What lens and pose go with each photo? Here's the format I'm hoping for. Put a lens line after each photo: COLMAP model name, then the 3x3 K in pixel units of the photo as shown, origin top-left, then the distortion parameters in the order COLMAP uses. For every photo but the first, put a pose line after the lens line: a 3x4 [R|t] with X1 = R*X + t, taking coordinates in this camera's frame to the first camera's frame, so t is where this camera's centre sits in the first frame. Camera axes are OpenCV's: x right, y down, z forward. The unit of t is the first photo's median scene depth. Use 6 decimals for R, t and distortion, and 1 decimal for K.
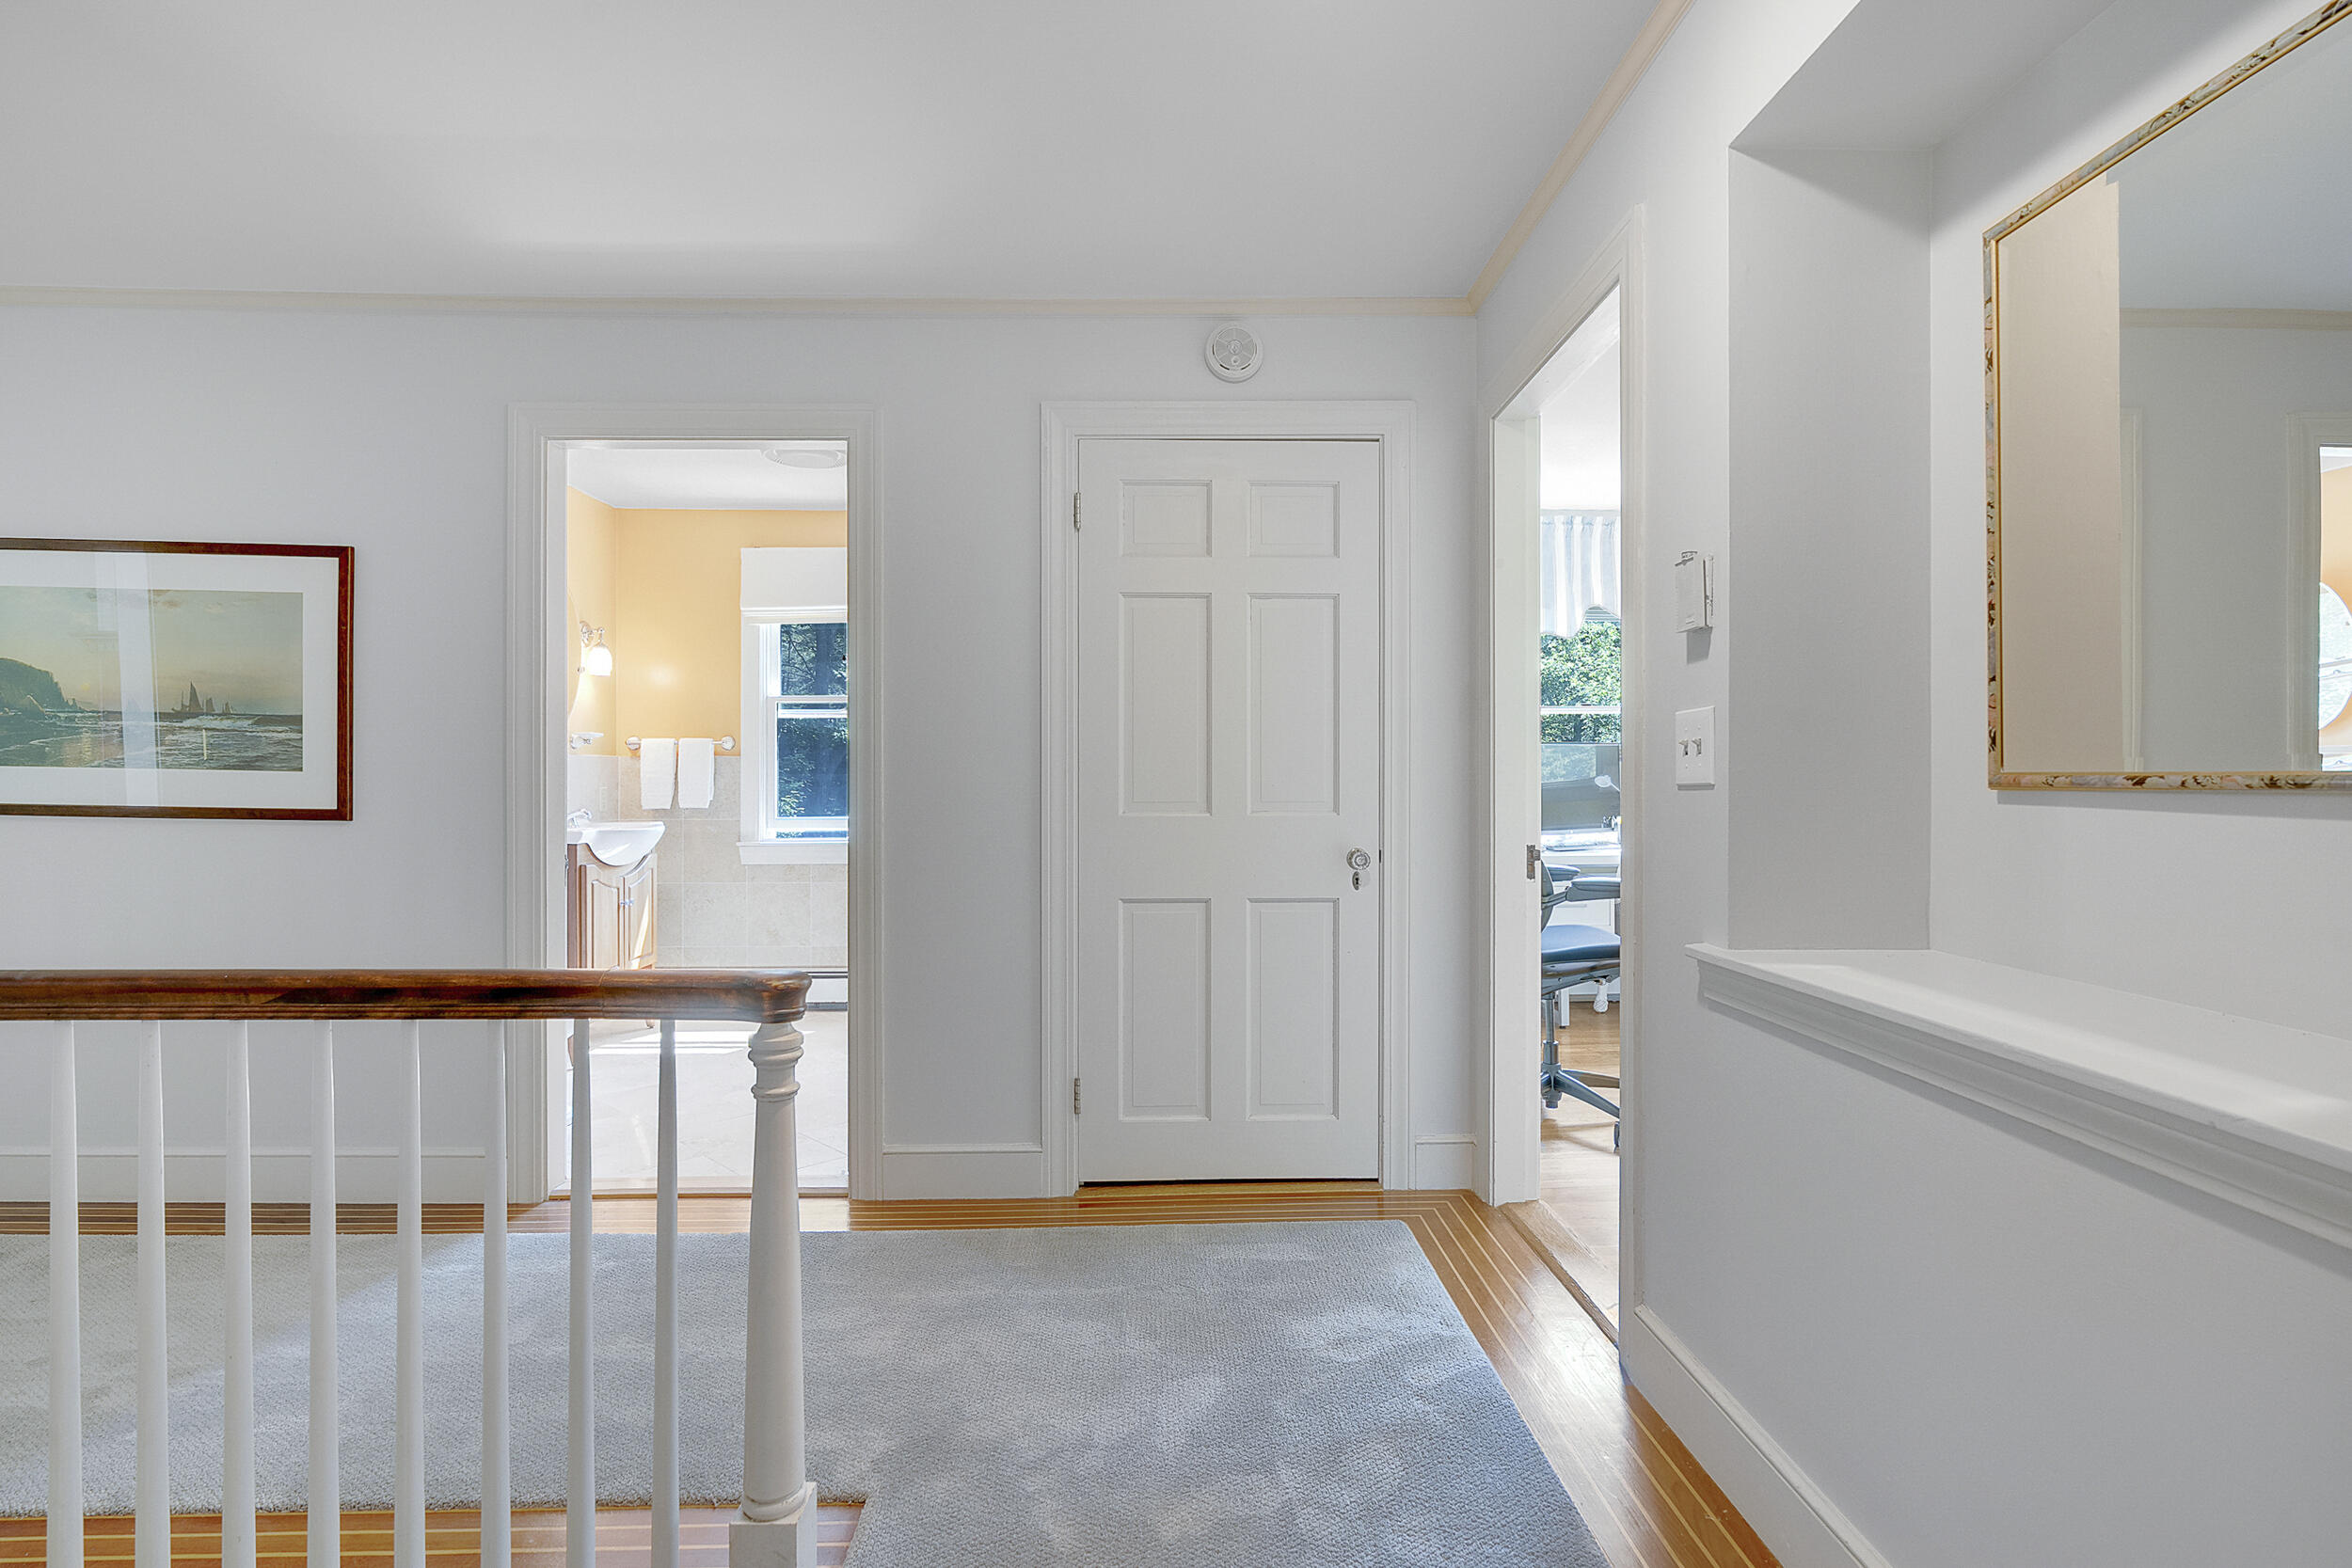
lens RADIAL K [[1118.8, 0, 1178.5], [0, 1118.8, 780.4], [0, 0, 1]] dist [-0.000131, 0.000099]
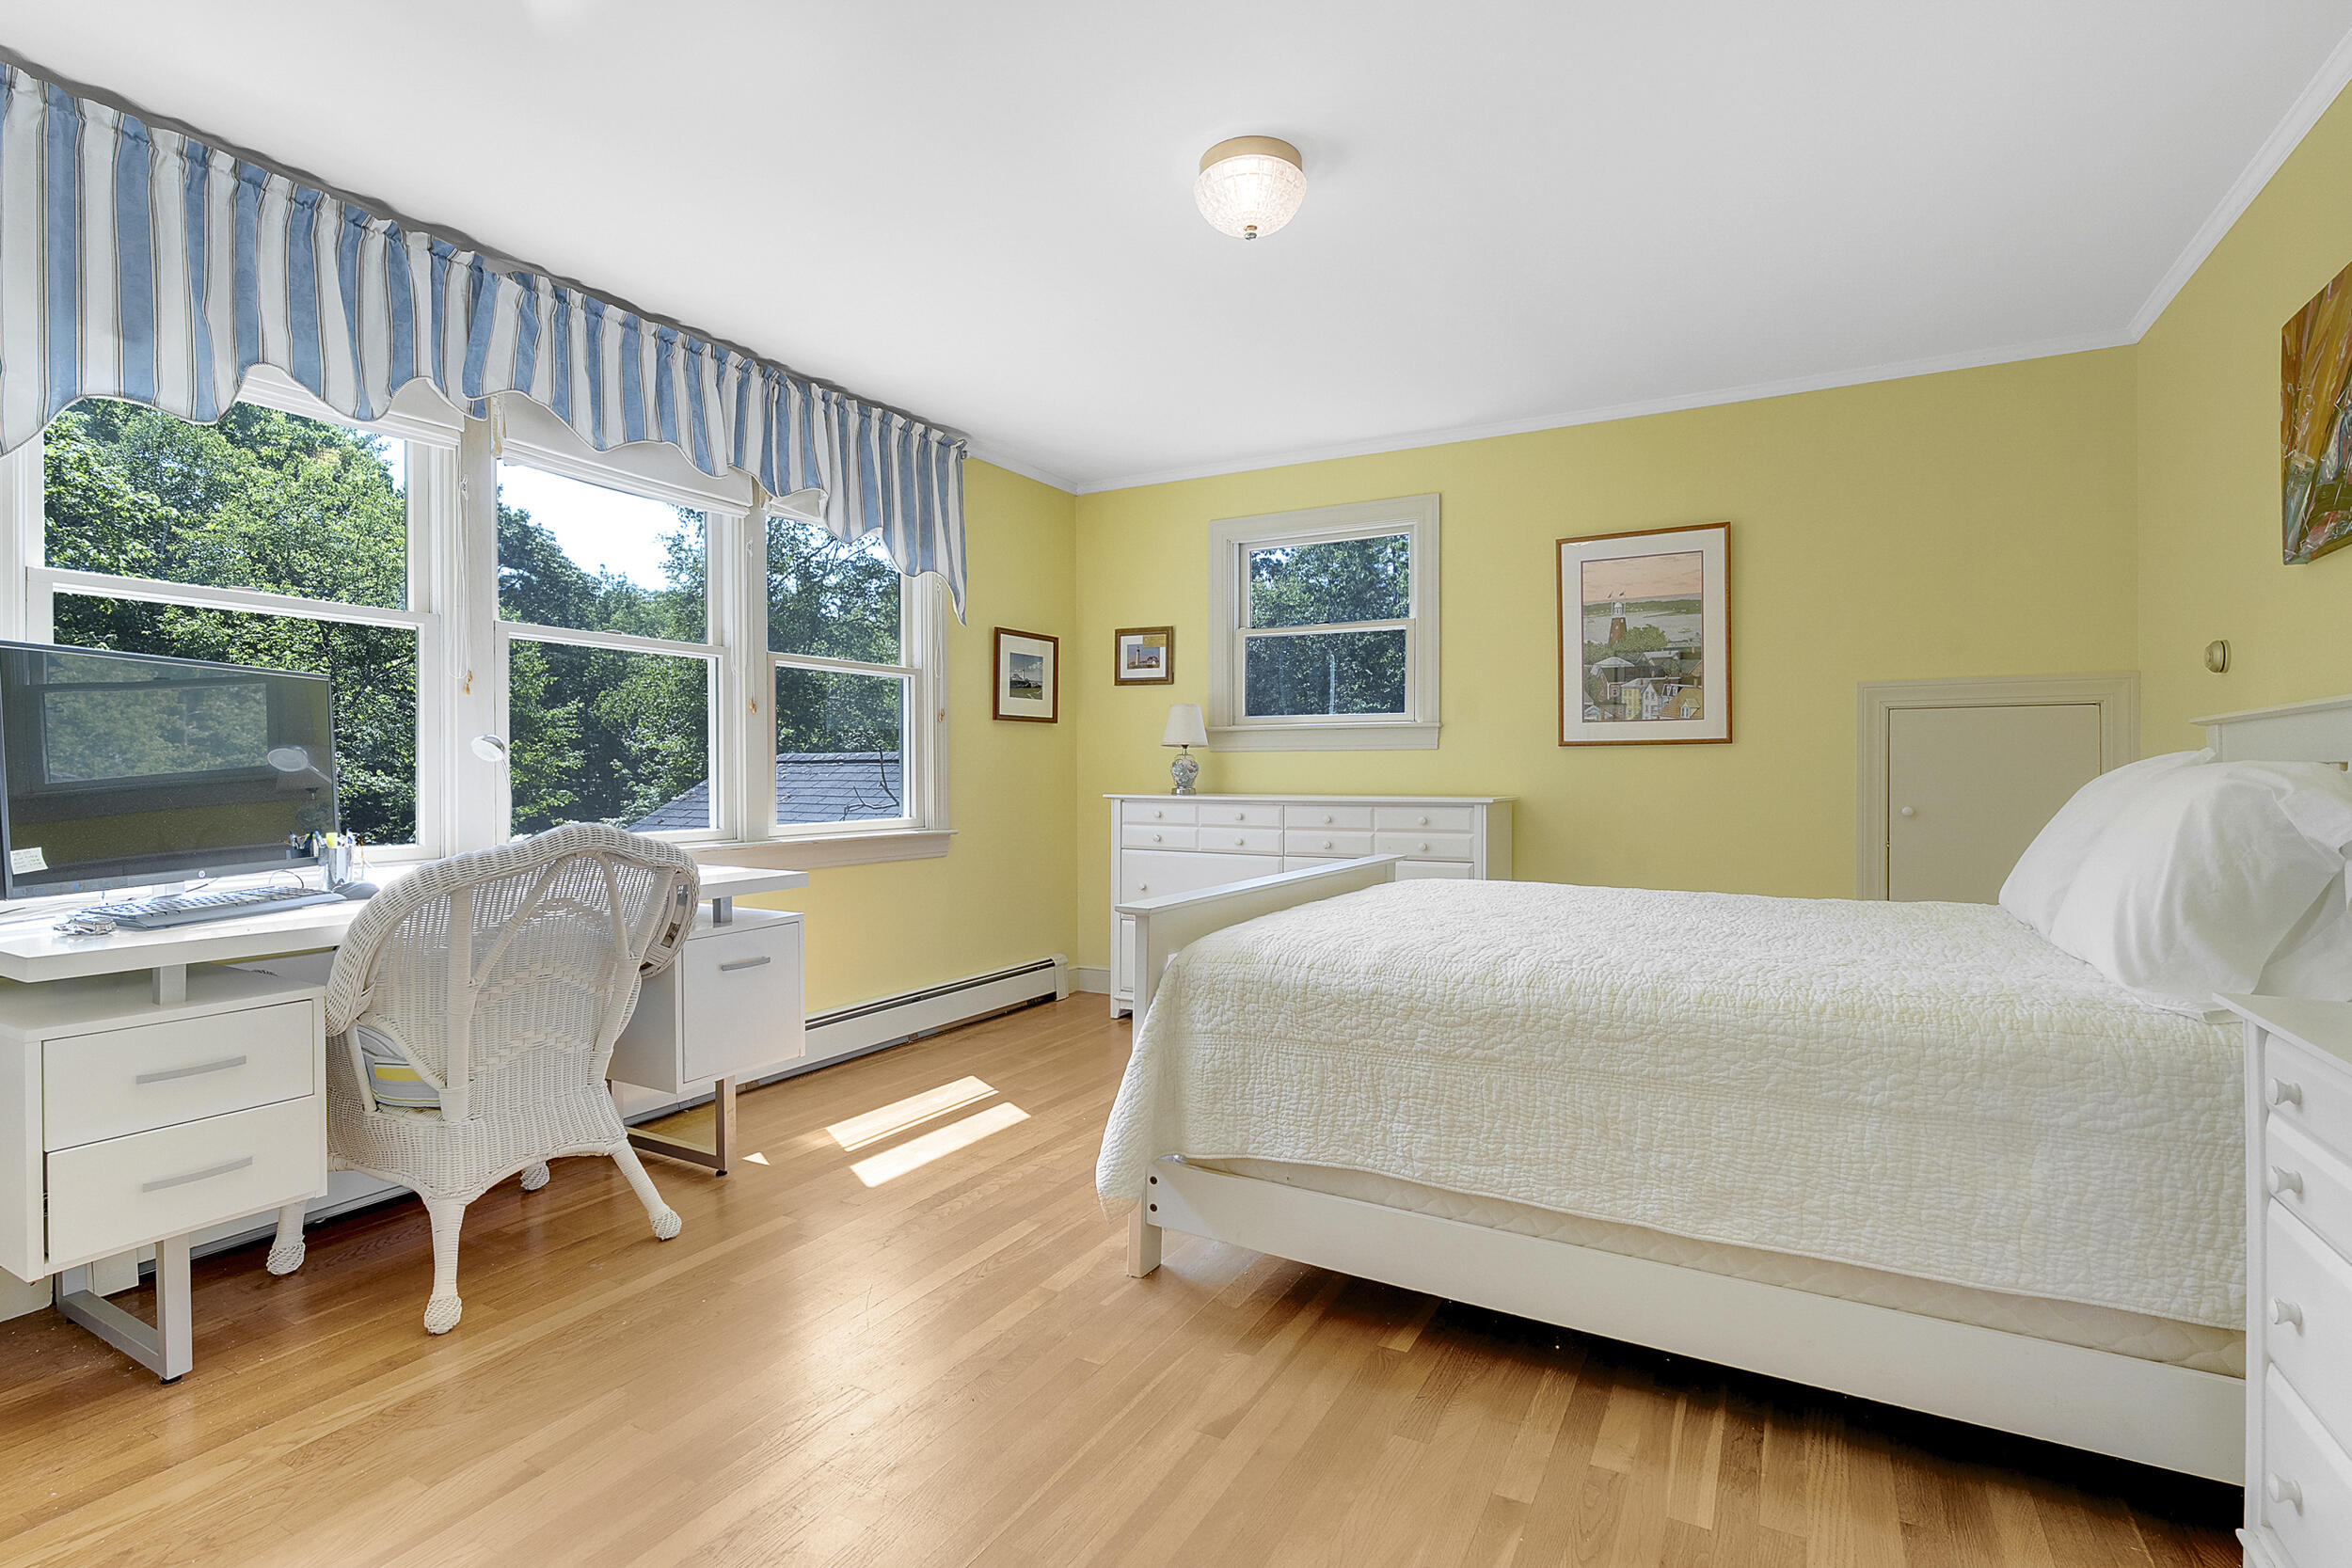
lens RADIAL K [[1118.8, 0, 1175.5], [0, 1118.8, 782.3], [0, 0, 1]] dist [-0.000131, 0.000099]
pose [[0.507362, 0.002887, 0.861728, 0.168575], [-0.000788, 0.999996, -0.002887, 0.012285], [-0.861733, 0.000785, 0.507362, 0.453639]]
